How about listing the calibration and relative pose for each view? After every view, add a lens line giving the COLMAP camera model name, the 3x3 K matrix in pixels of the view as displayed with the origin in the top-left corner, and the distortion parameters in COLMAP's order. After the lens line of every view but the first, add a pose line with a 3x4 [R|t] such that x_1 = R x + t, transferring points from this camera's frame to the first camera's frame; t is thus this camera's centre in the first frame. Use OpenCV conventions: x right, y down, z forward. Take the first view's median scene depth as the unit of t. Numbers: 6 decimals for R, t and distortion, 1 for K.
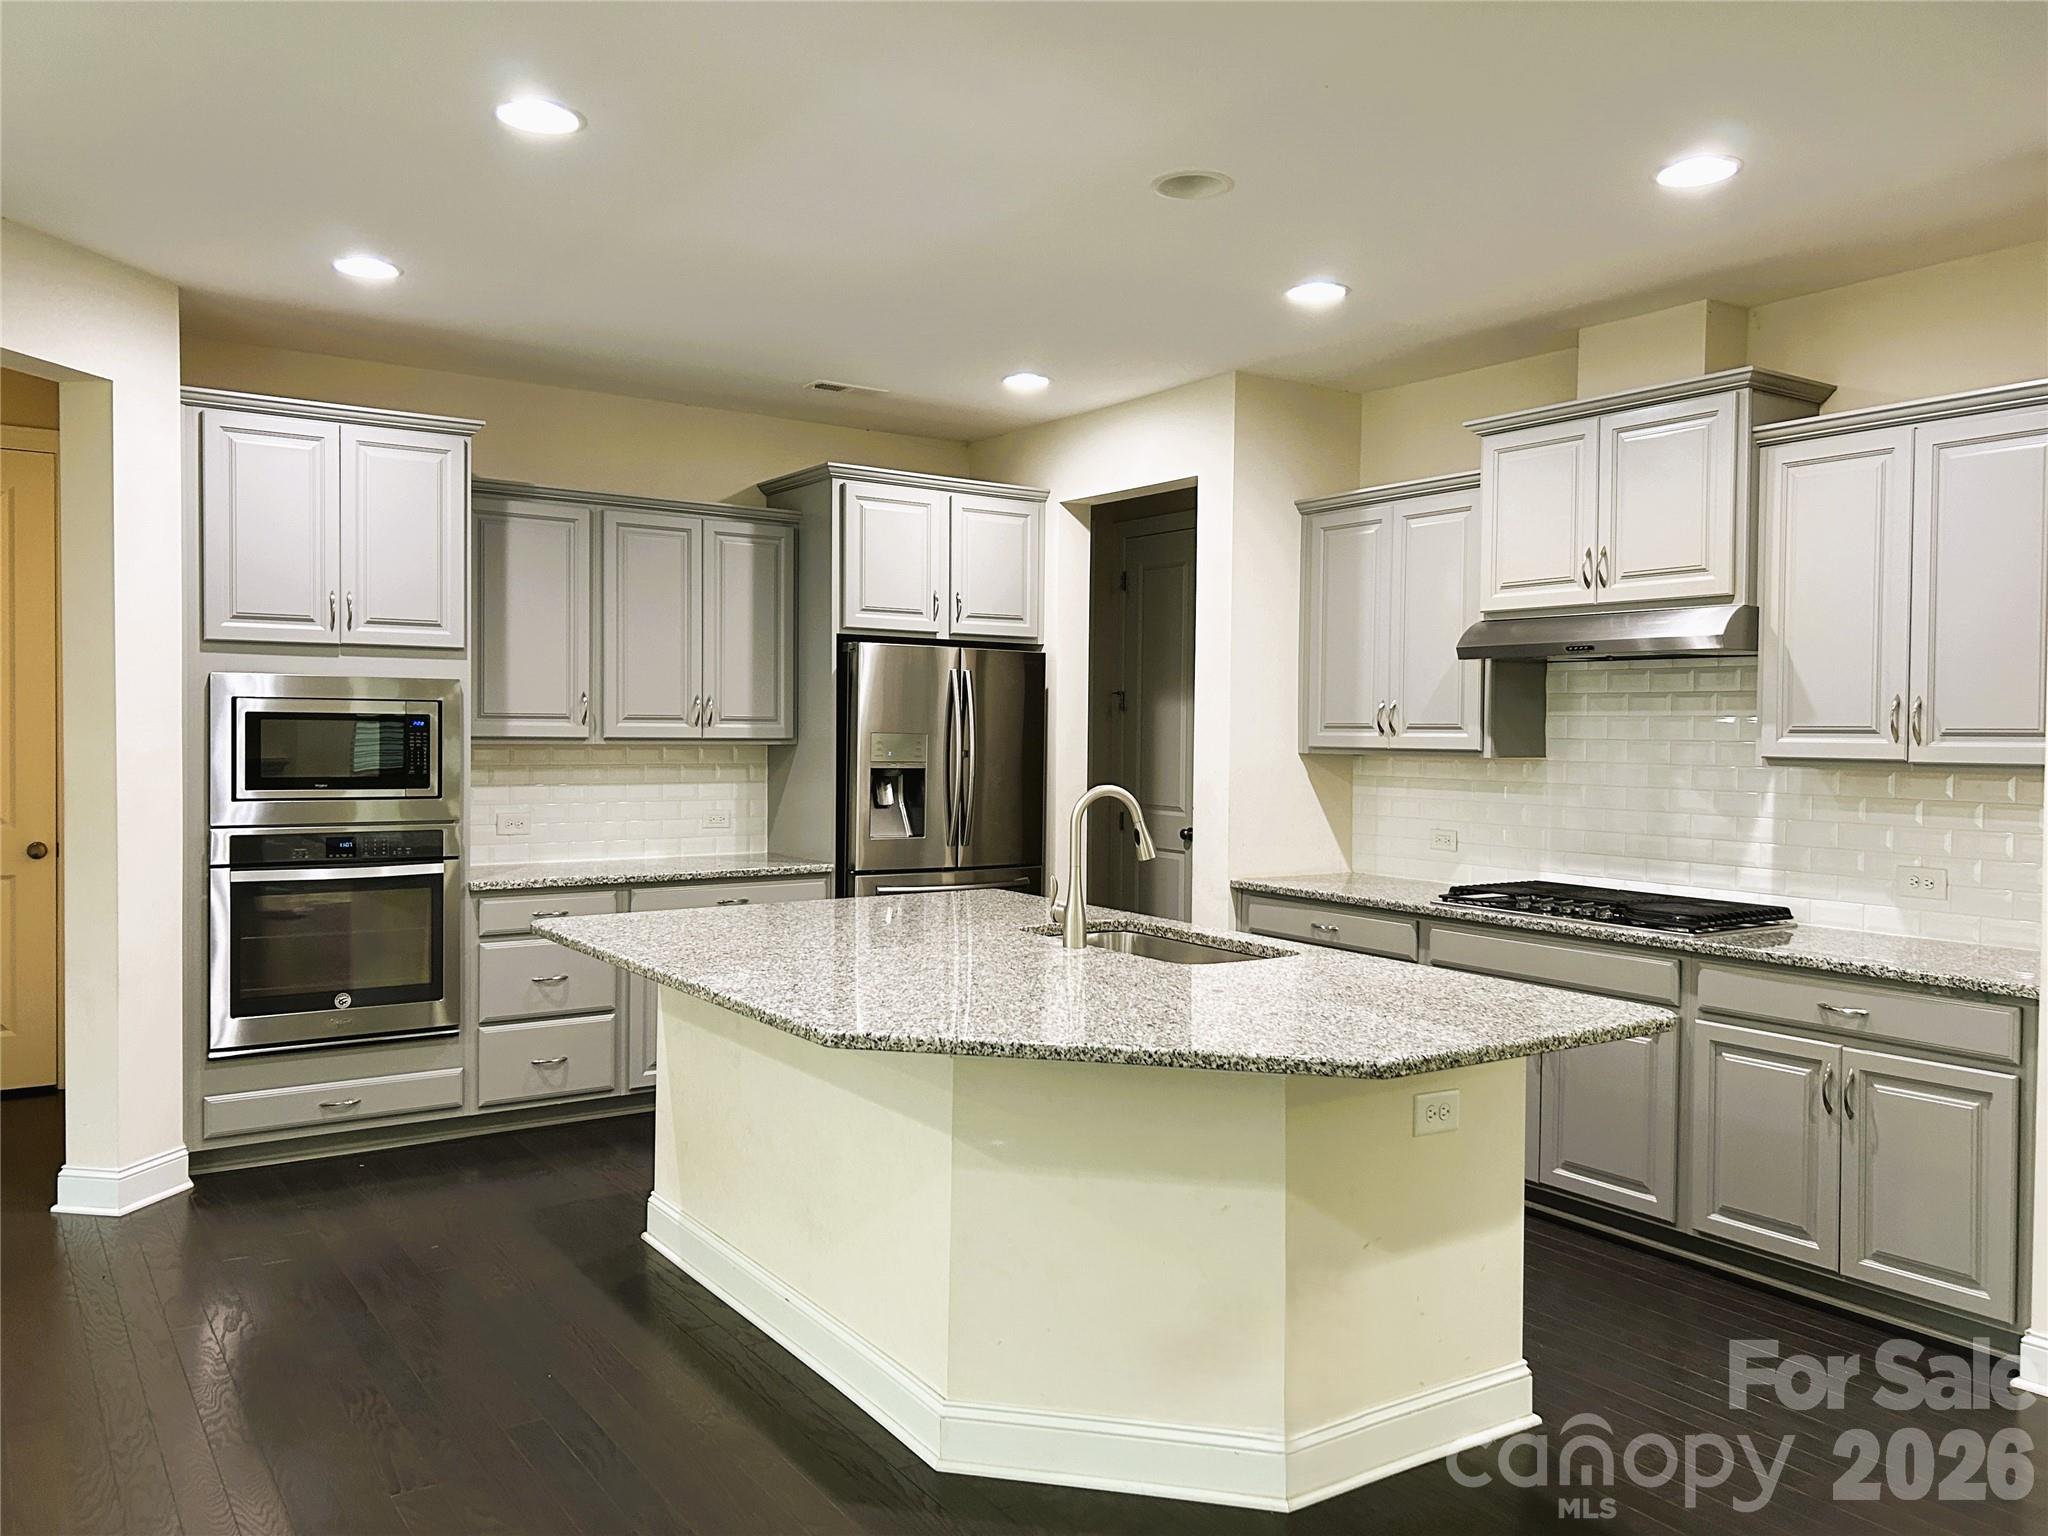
lens RADIAL K [[1542.6, 0, 1024.2], [0, 1542.6, 759.3], [0, 0, 1]] dist [0.042183, -0.045330]
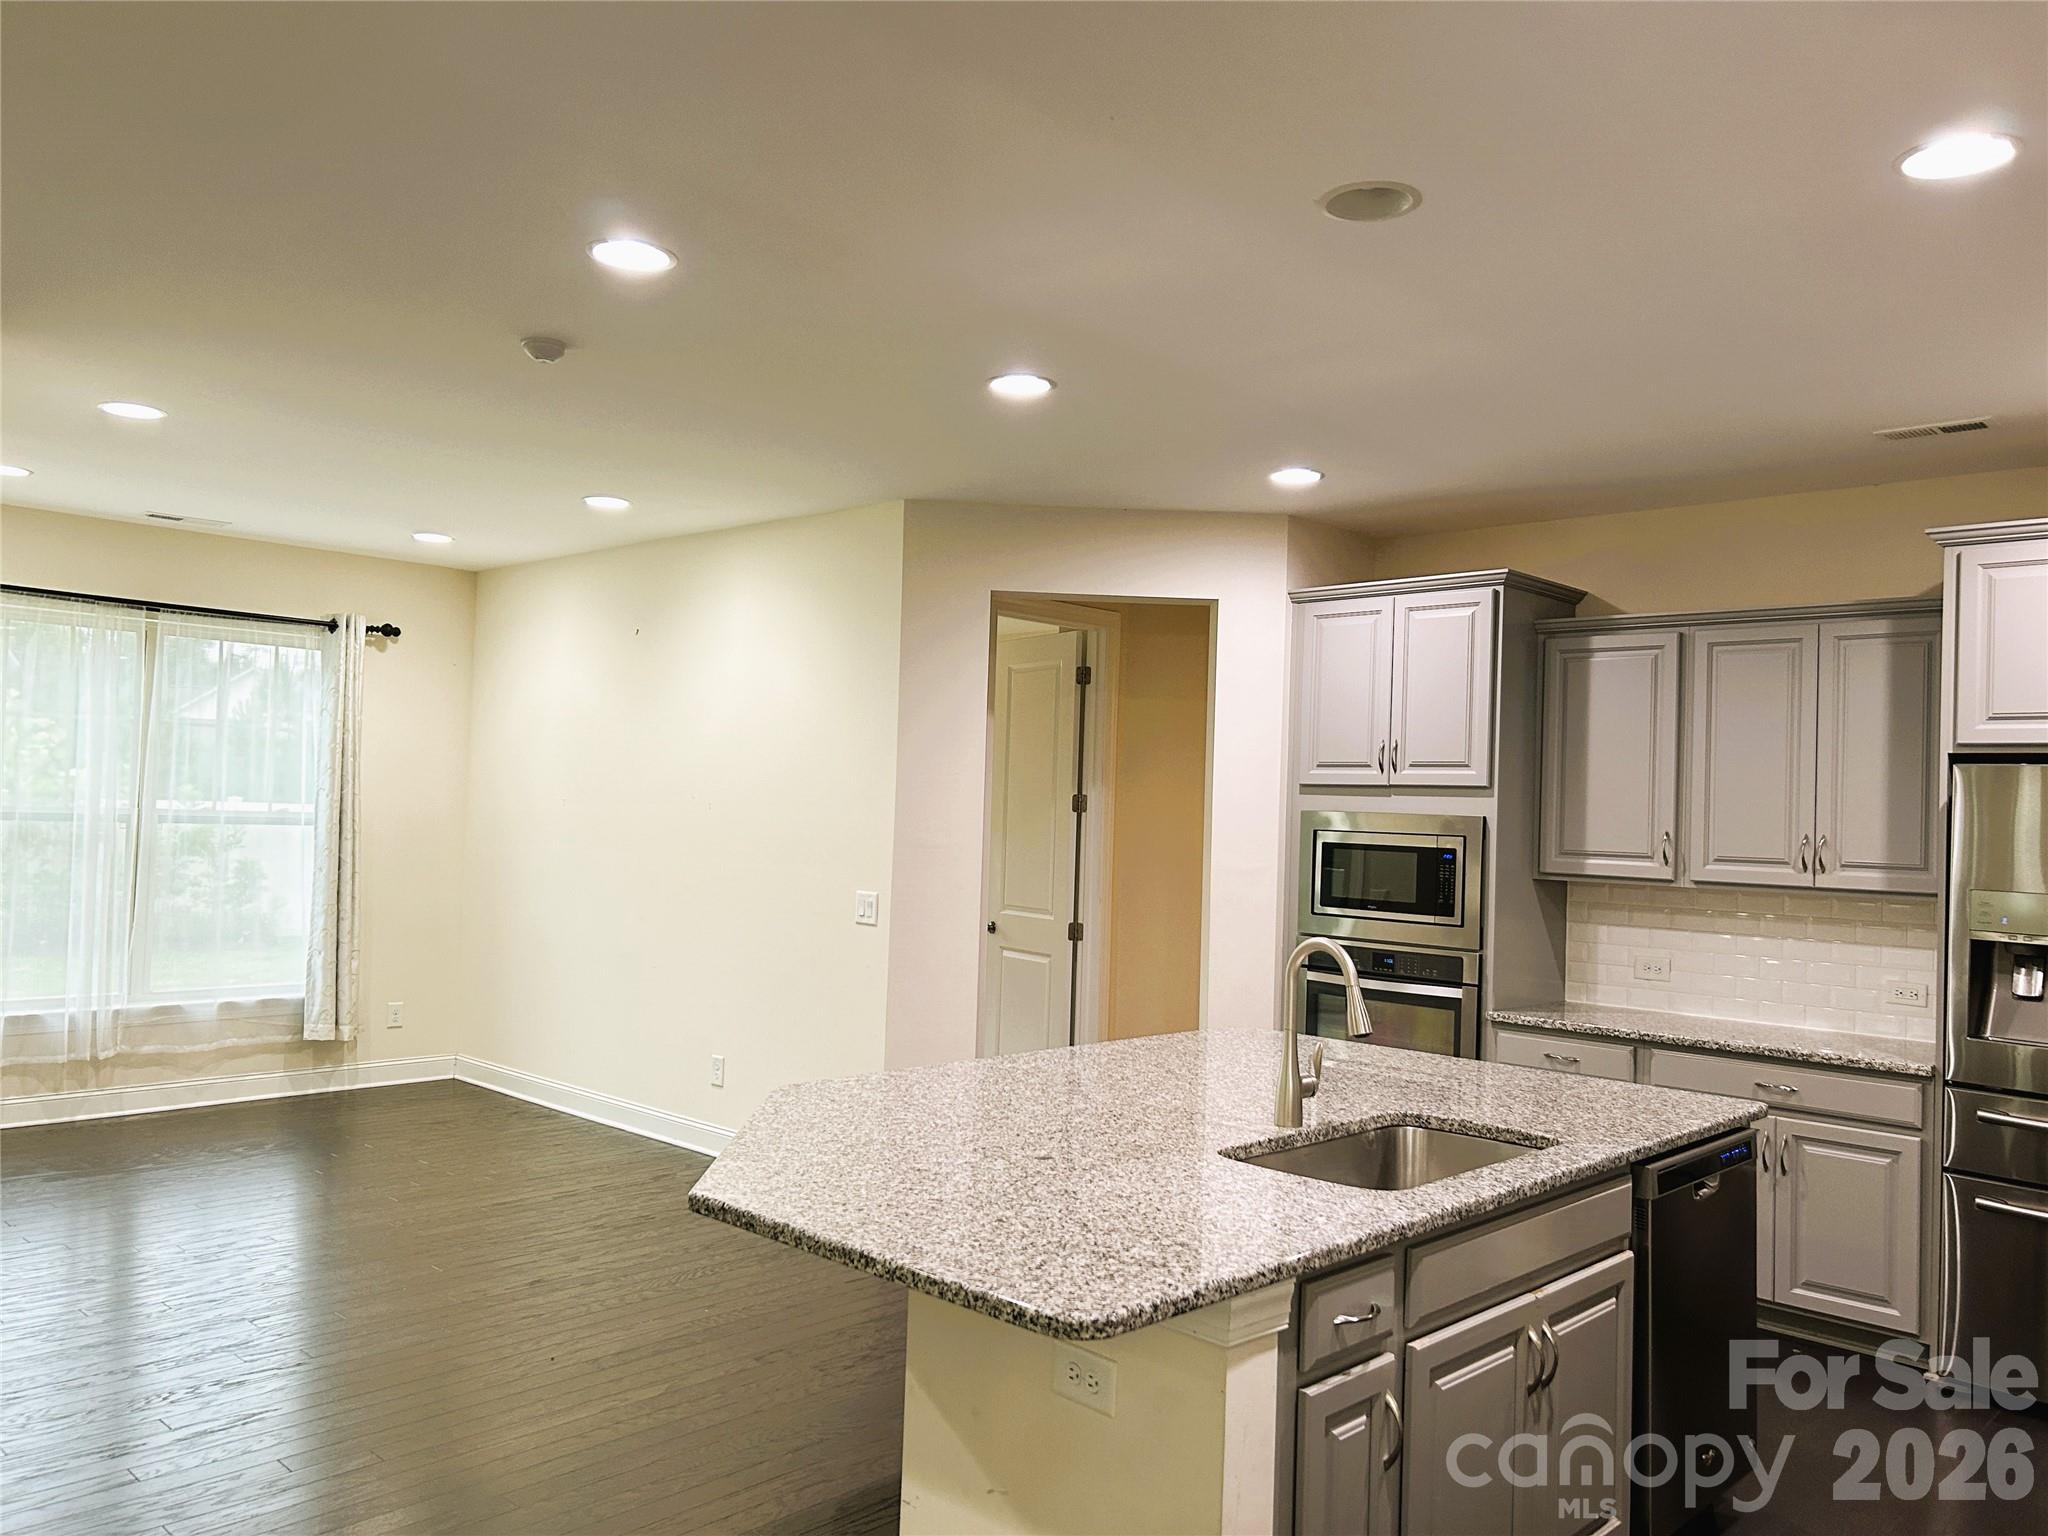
lens RADIAL K [[1532.5, 0, 1030.4], [0, 1532.5, 778.9], [0, 0, 1]] dist [0.073740, -0.093975]
pose [[0.218277, -0.027441, -0.975501, 0.584615], [-0.053878, 0.997741, -0.040122, -0.018019], [0.974398, 0.061316, 0.216305, 0.470608]]
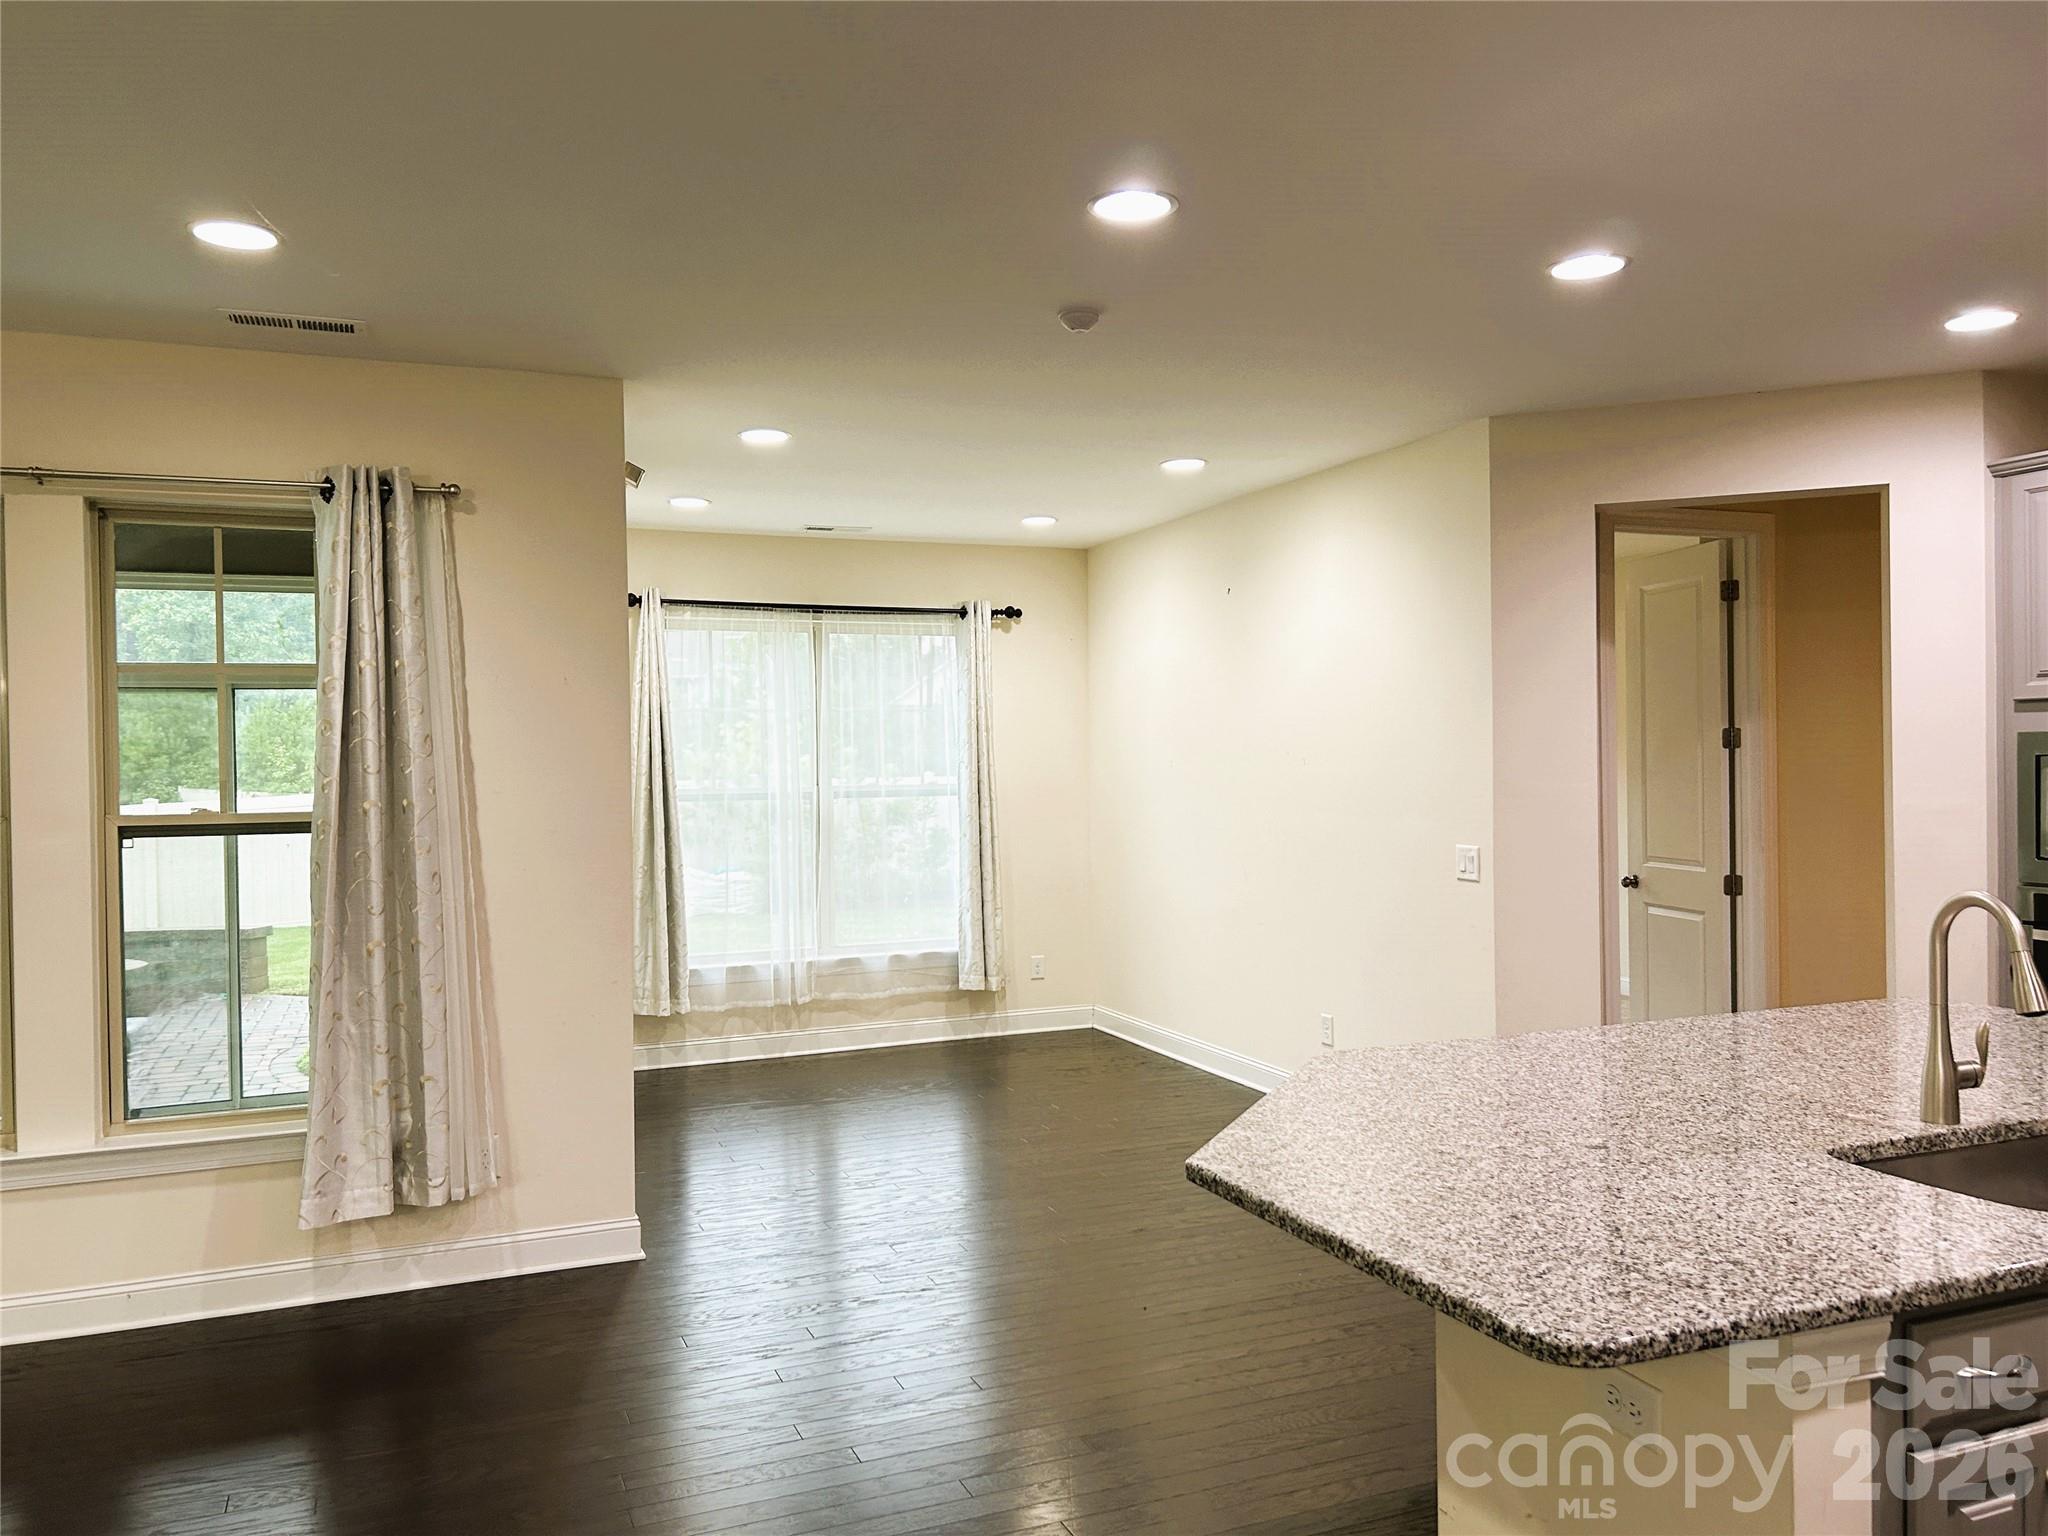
lens RADIAL K [[1542.6, 0, 1024.2], [0, 1542.6, 759.3], [0, 0, 1]] dist [0.042183, -0.045330]
pose [[-0.205849, -0.010703, -0.978525, 0.562663], [-0.010671, 0.999905, -0.008692, -0.020065], [0.978526, 0.008652, -0.205944, 0.519559]]
